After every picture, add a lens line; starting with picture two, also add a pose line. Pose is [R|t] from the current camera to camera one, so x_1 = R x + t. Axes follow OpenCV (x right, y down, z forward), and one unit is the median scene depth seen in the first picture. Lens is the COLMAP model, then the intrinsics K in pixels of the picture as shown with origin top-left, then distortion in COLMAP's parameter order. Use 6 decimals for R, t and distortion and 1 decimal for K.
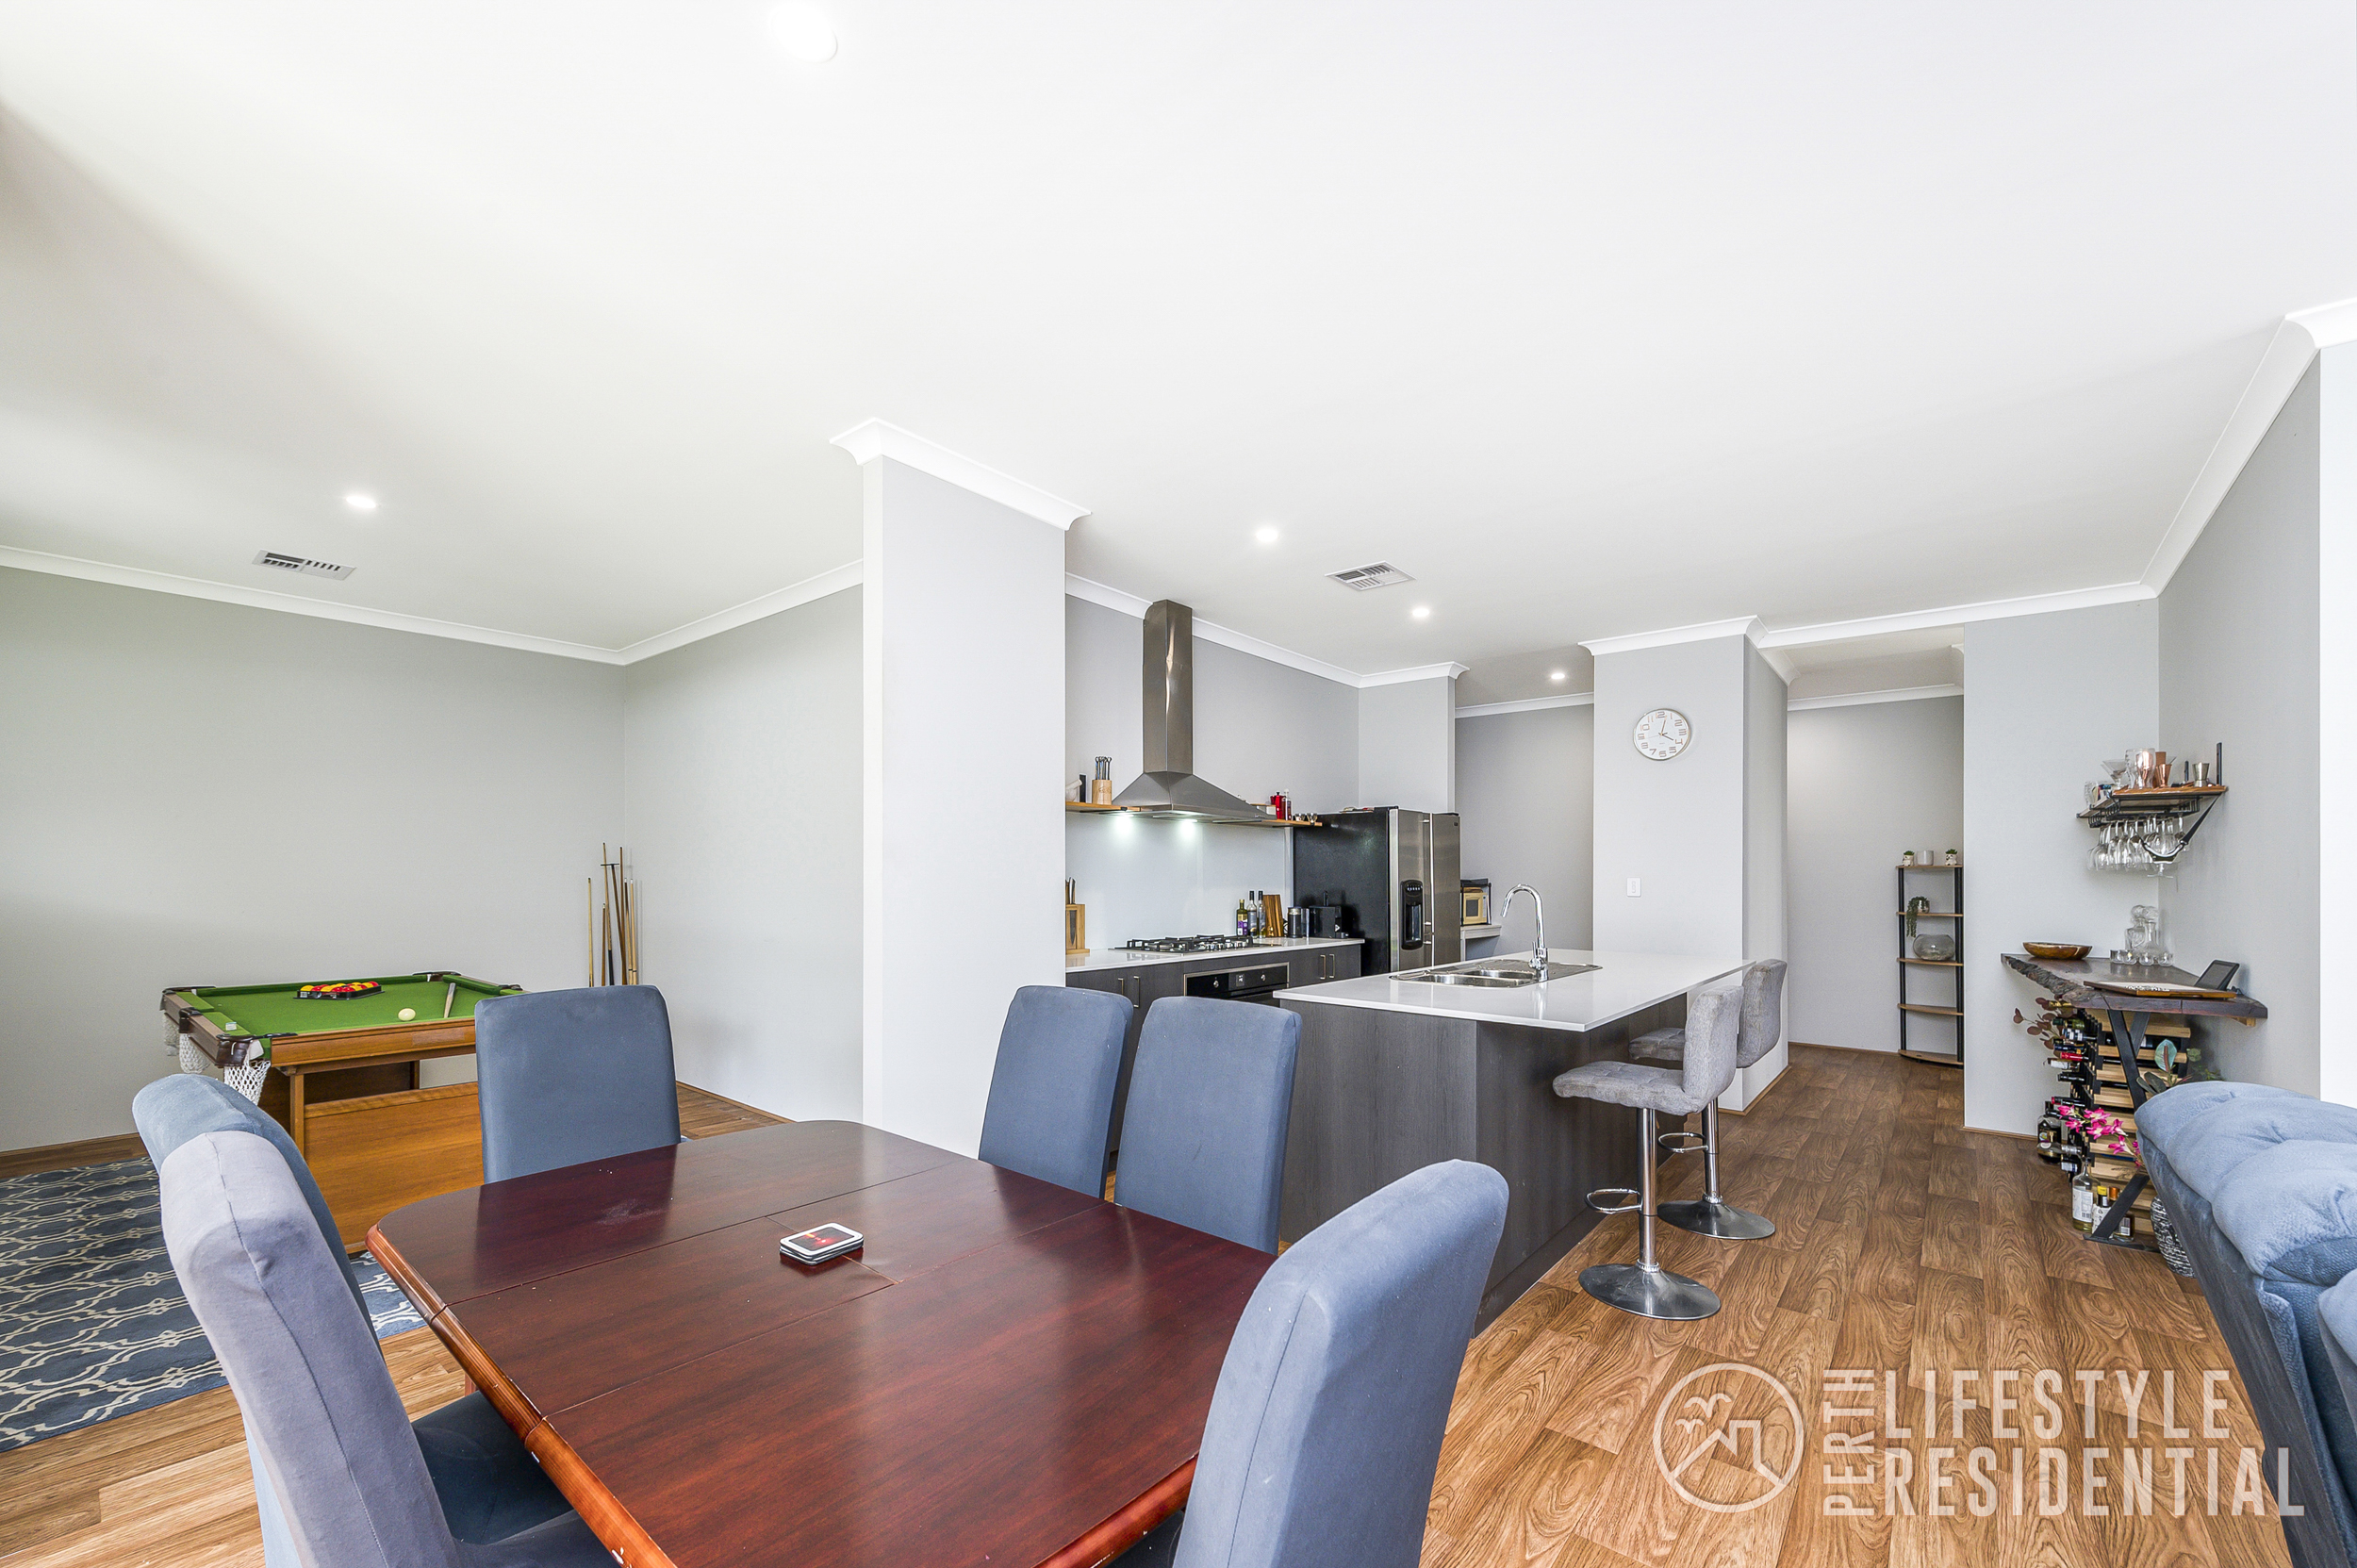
lens RADIAL K [[939.5, 0, 1169.5], [0, 939.5, 875.9], [0, 0, 1]] dist [-0.002226, -0.000132]
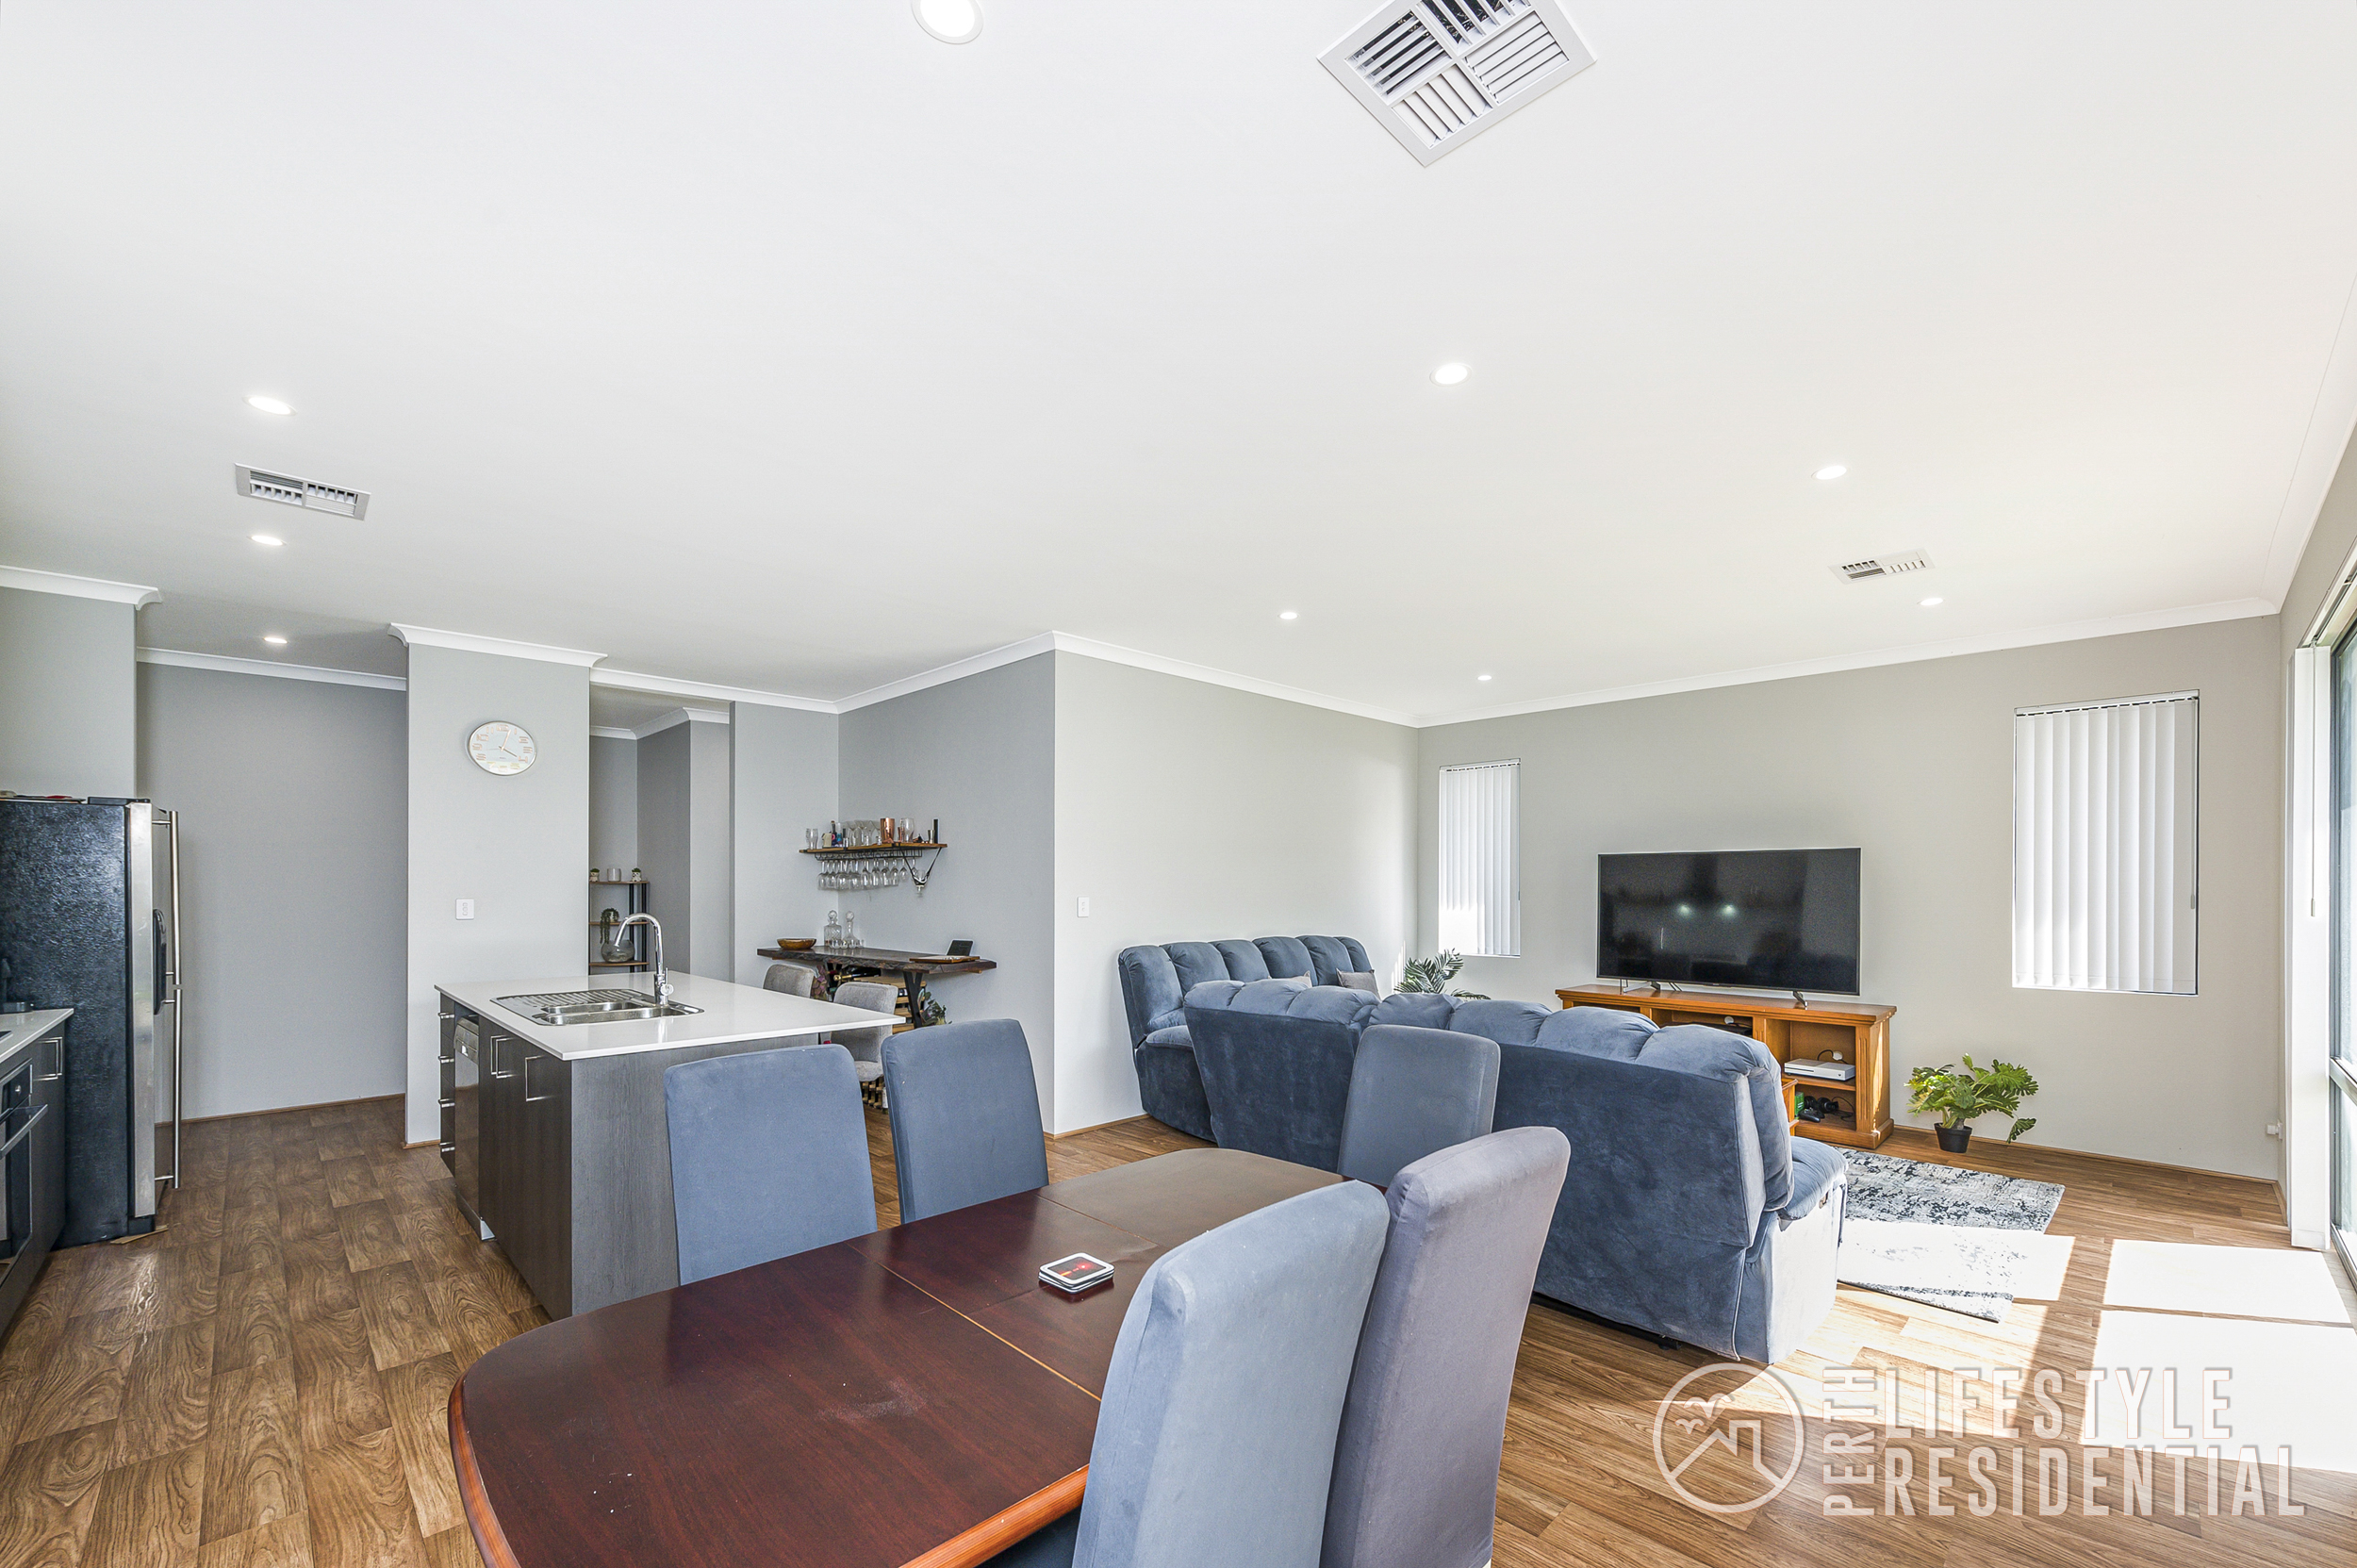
lens RADIAL K [[887.6, 0, 1244.3], [0, 887.6, 877.5], [0, 0, 1]] dist [-0.008283, -0.000214]
pose [[0.059240, 0.000465, 0.998244, -0.378126], [0.003960, 0.999992, -0.000701, -0.018059], [-0.998236, 0.003994, 0.059238, 0.213305]]
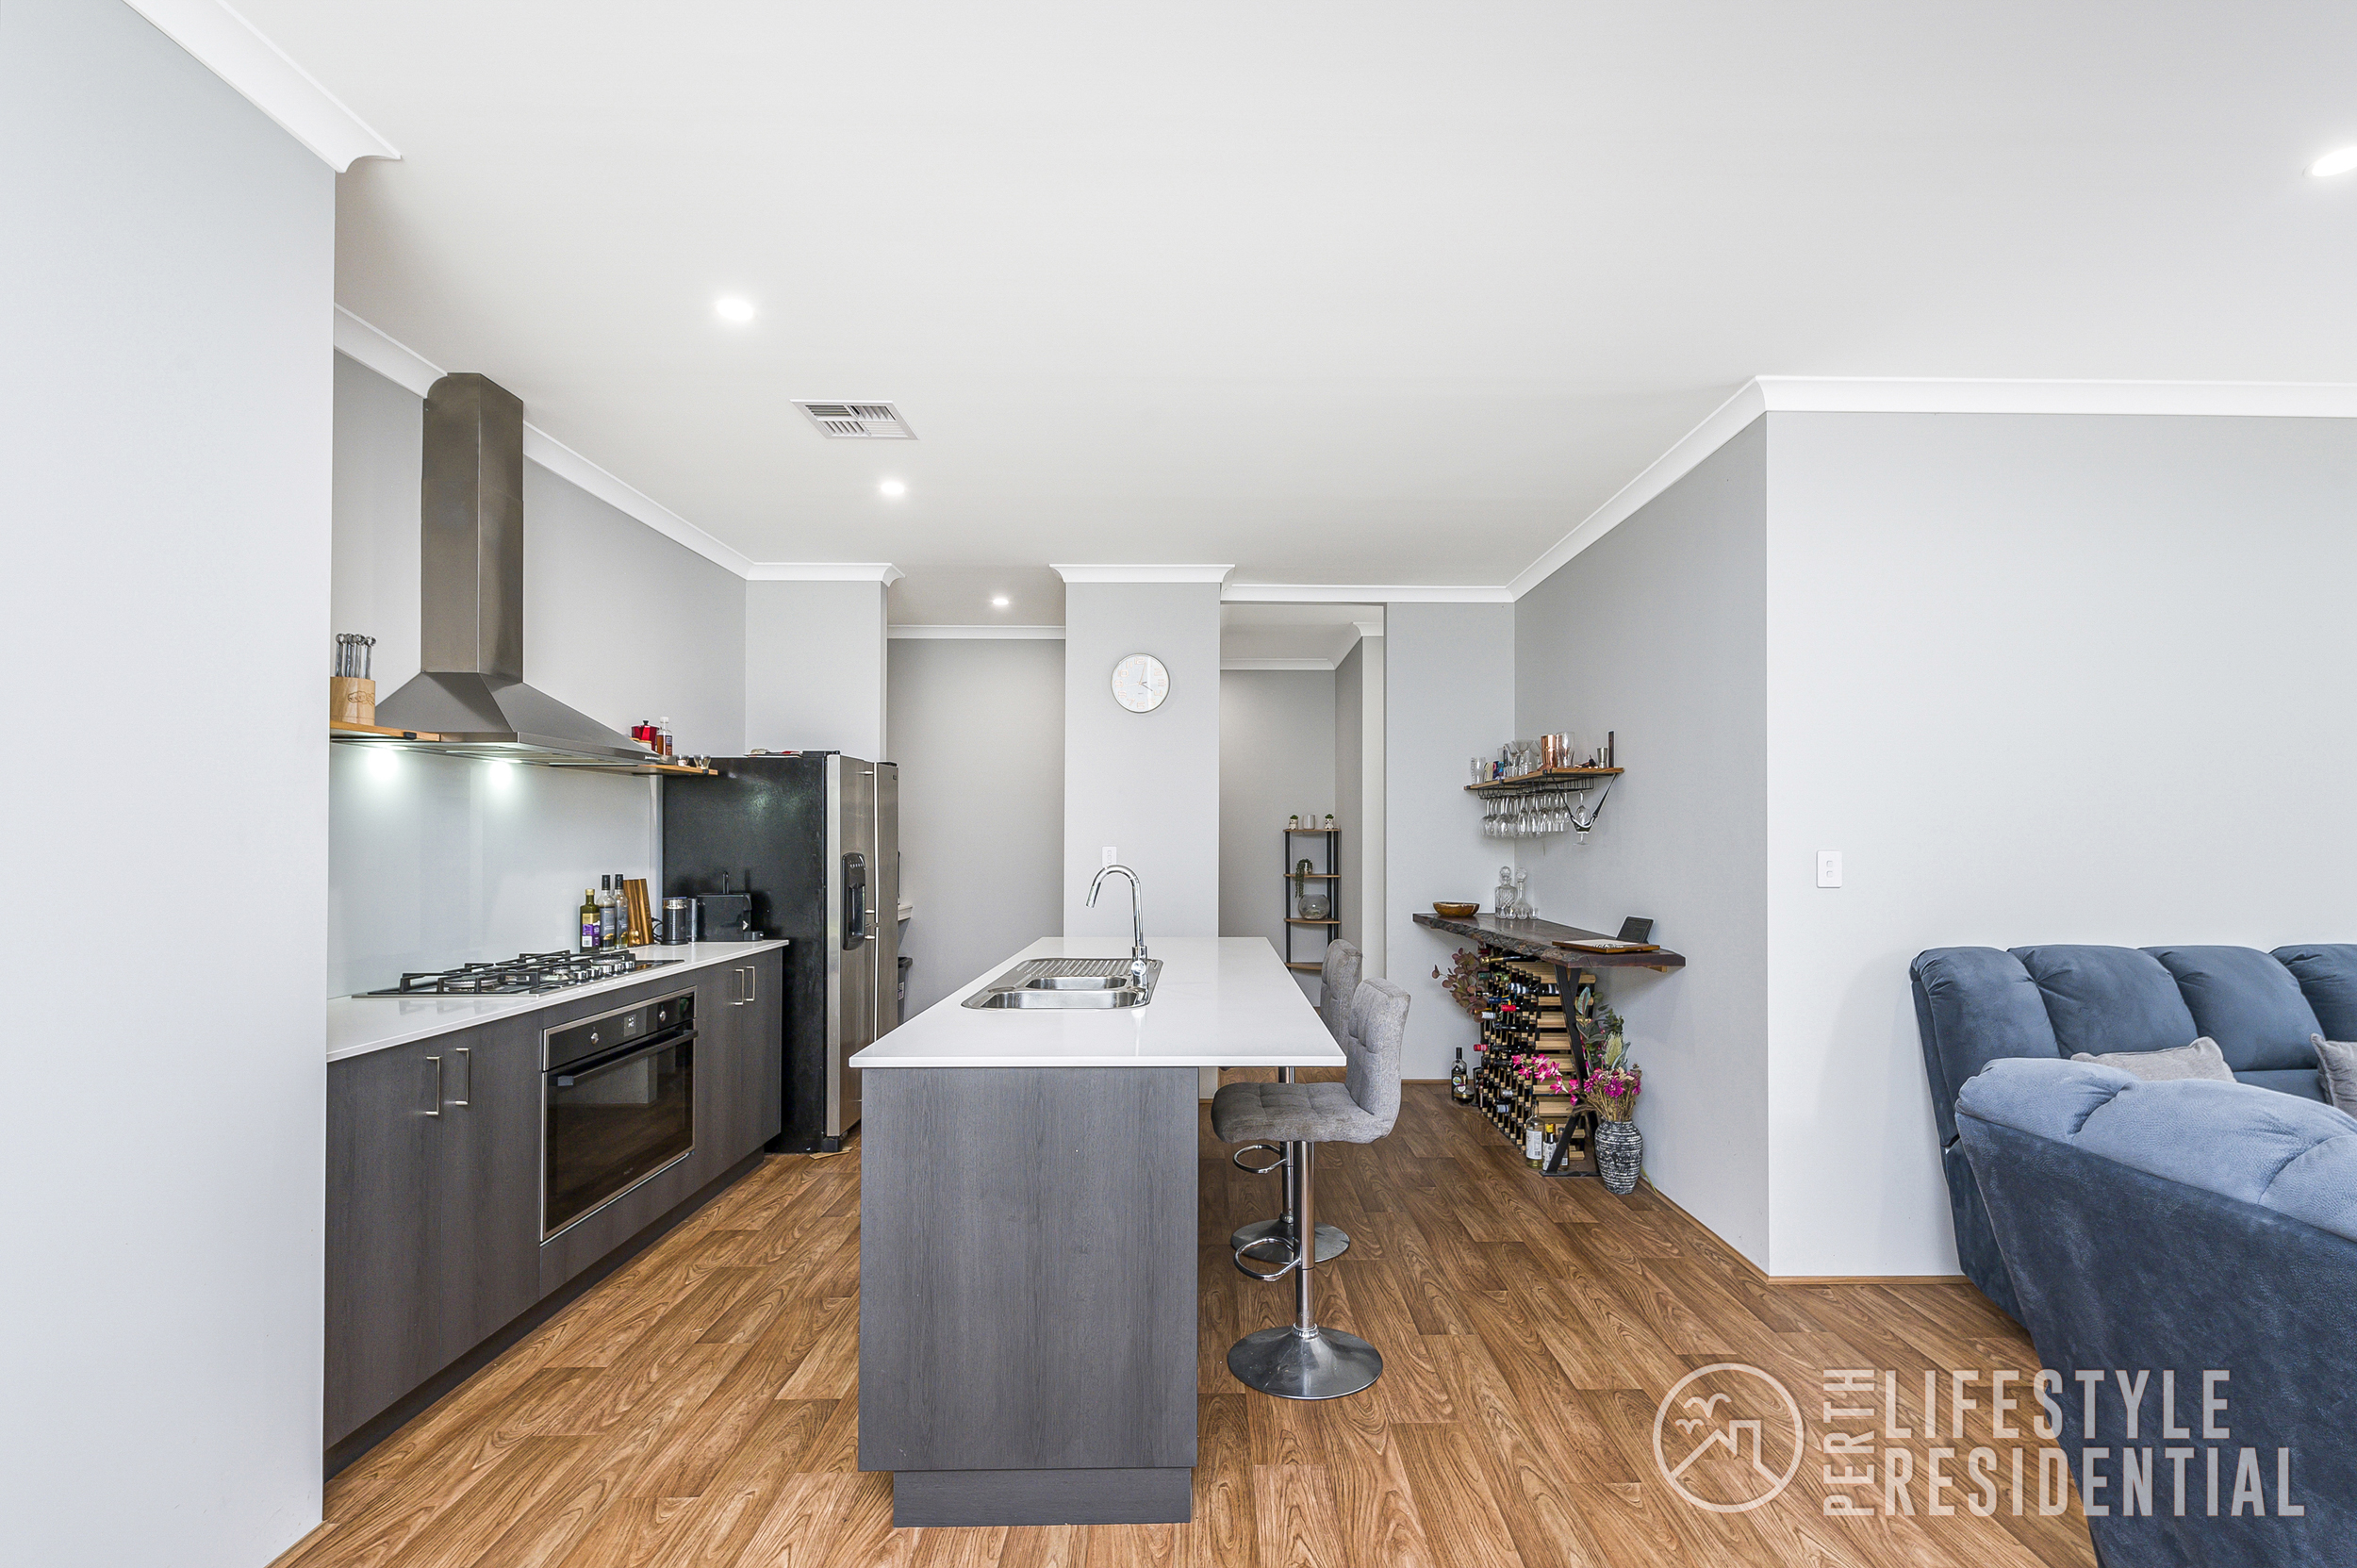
lens RADIAL K [[1105.8, 0, 1236.7], [0, 1105.8, 818.6], [0, 0, 1]] dist [0.004520, -0.000249]
pose [[0.742606, 0.003549, 0.669719, -0.108216], [0.005776, 0.999915, -0.011703, -0.012158], [-0.669704, 0.012559, 0.742522, 0.186371]]
